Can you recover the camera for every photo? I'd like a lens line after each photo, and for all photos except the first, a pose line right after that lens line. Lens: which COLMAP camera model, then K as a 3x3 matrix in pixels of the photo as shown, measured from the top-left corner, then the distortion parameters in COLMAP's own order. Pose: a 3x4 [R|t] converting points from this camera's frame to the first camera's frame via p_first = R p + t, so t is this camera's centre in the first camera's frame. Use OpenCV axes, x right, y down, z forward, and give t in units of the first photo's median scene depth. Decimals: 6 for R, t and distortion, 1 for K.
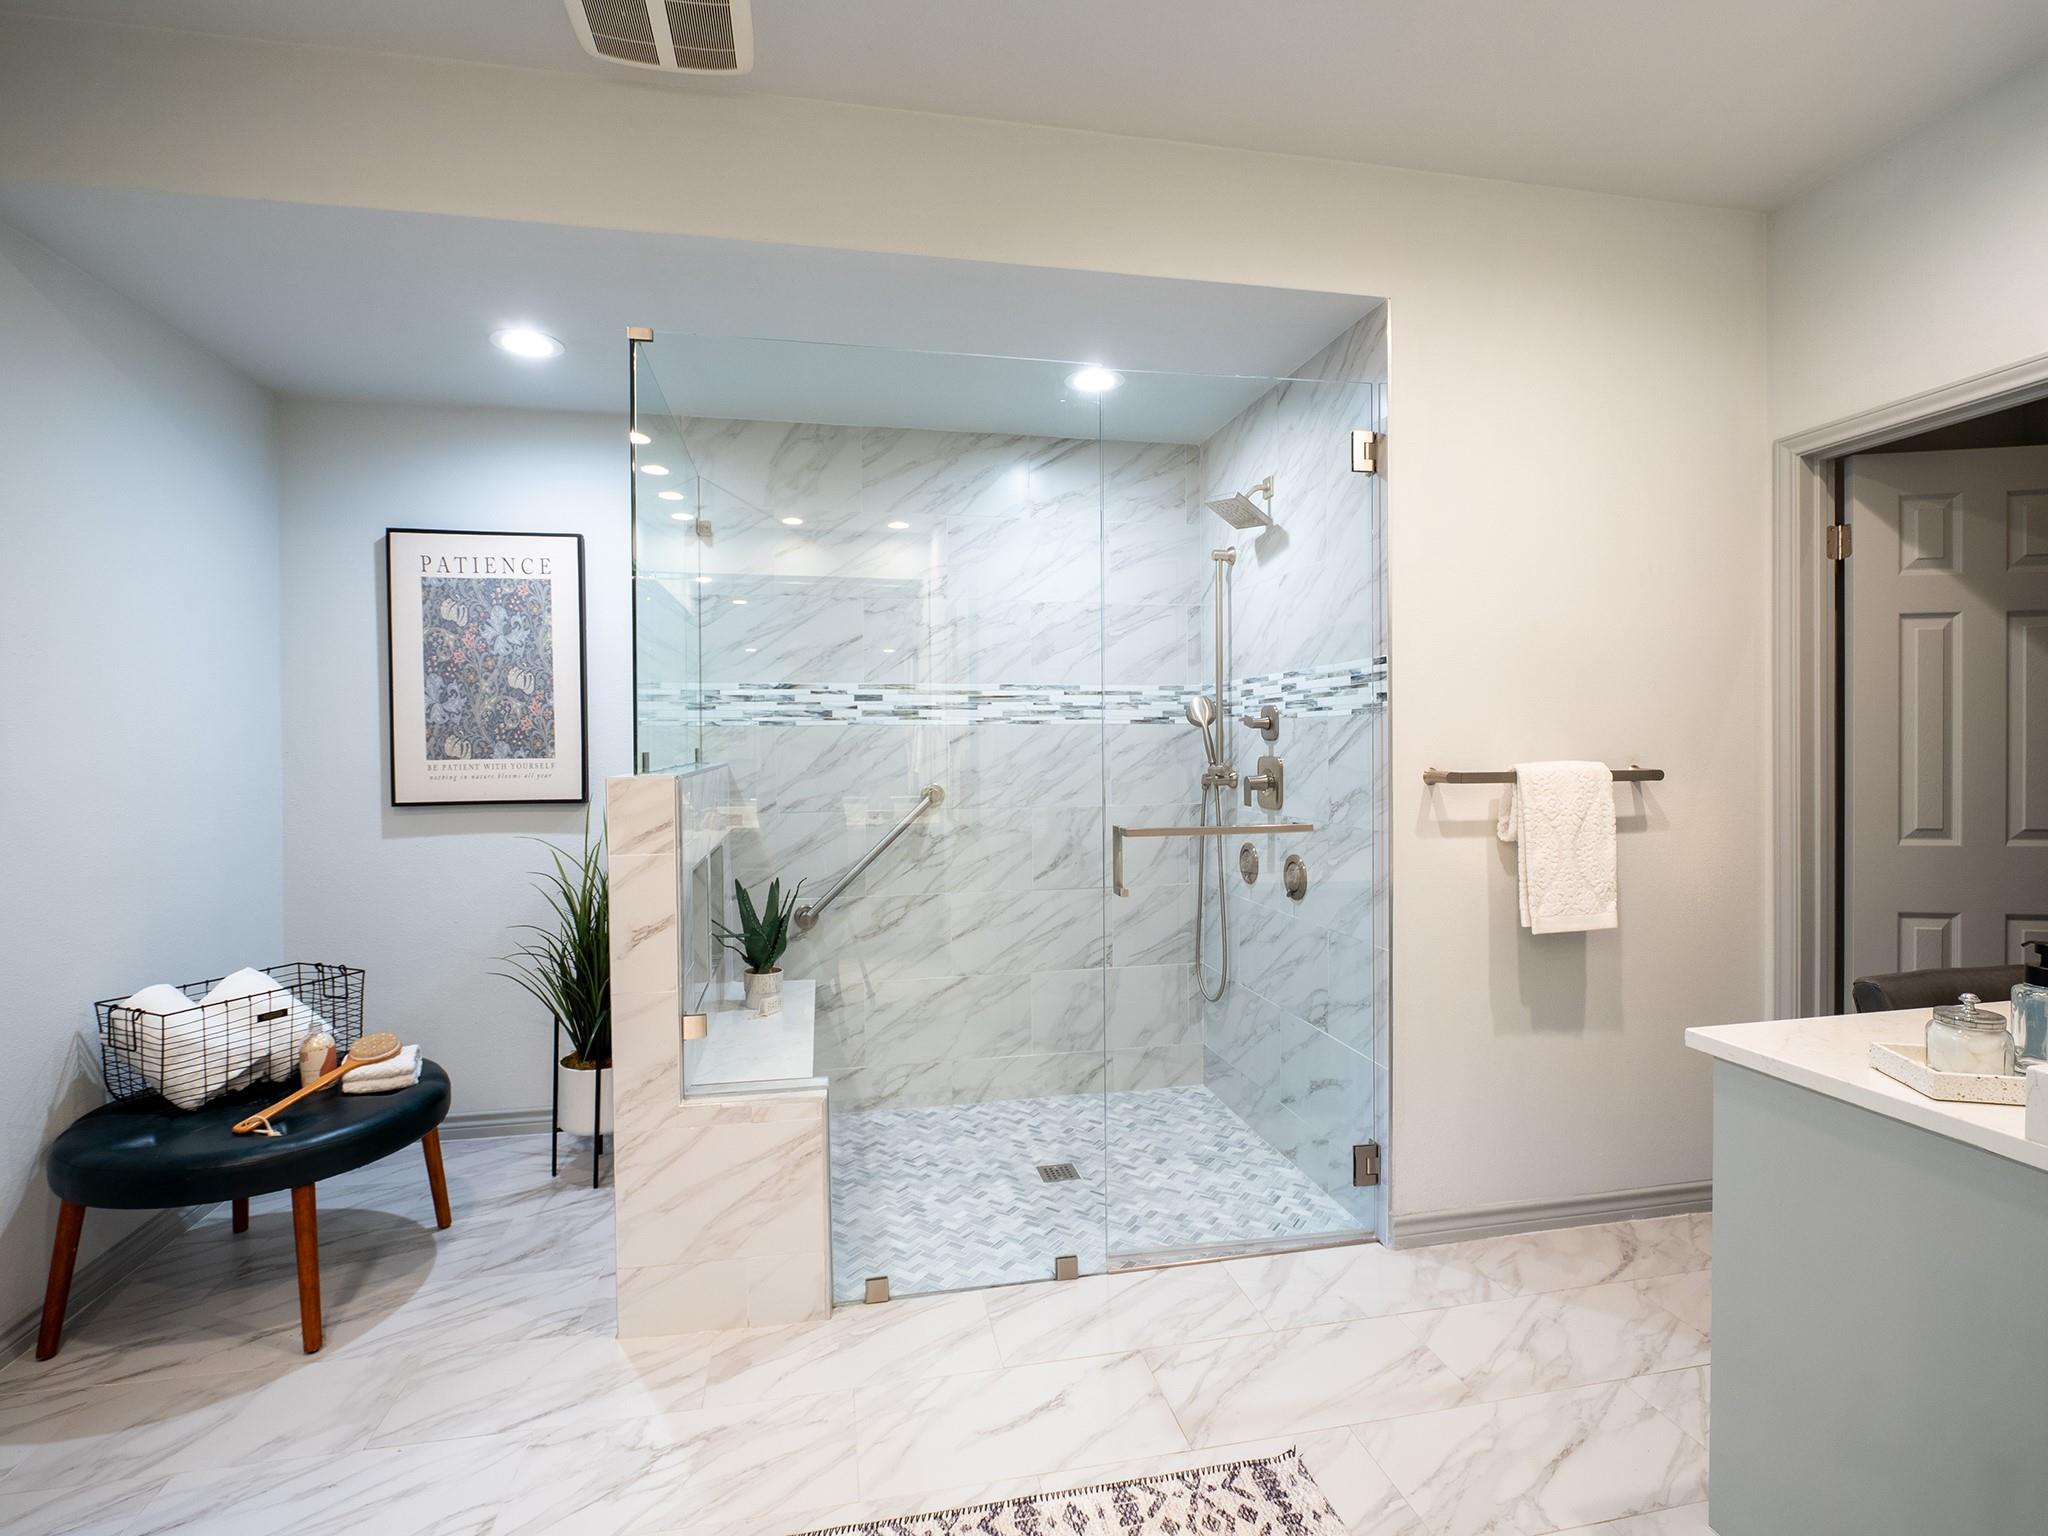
lens RADIAL K [[976.5, 0, 1021.5], [0, 976.5, 759.0], [0, 0, 1]] dist [-0.007881, -0.001729]
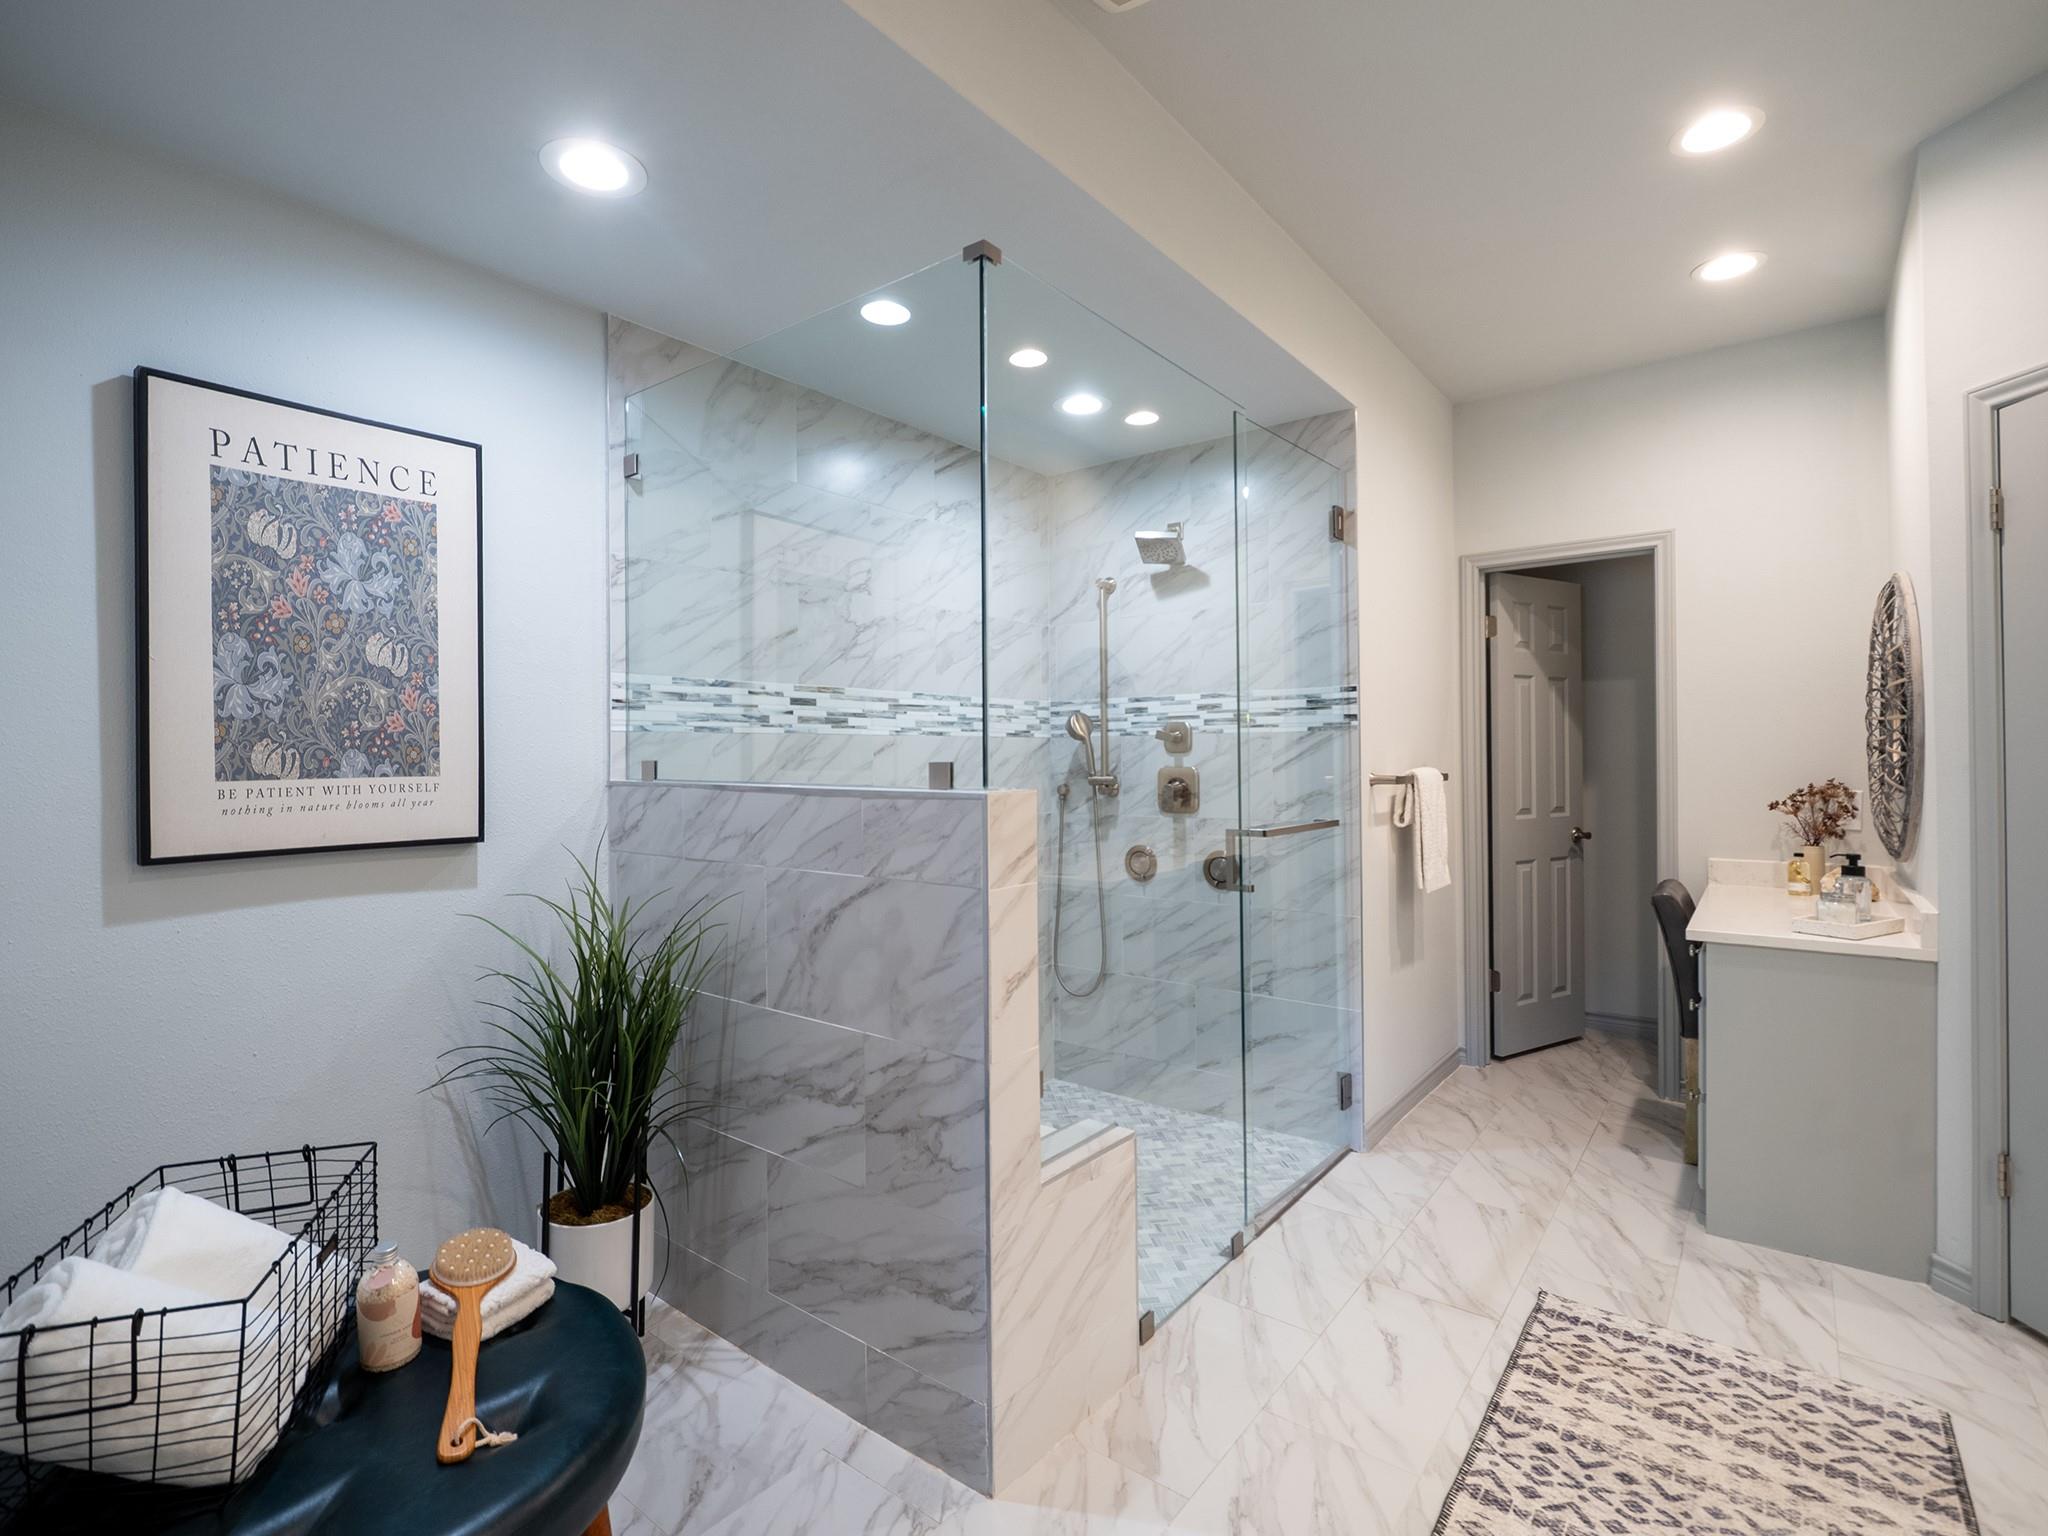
lens RADIAL K [[976.5, 0, 1022.3], [0, 976.5, 758.7], [0, 0, 1]] dist [-0.007881, -0.001729]
pose [[0.759592, -0.000002, 0.650399, -0.617559], [0.012469, 0.999816, -0.014560, 0.001985], [-0.650280, 0.019169, 0.759453, 0.249053]]
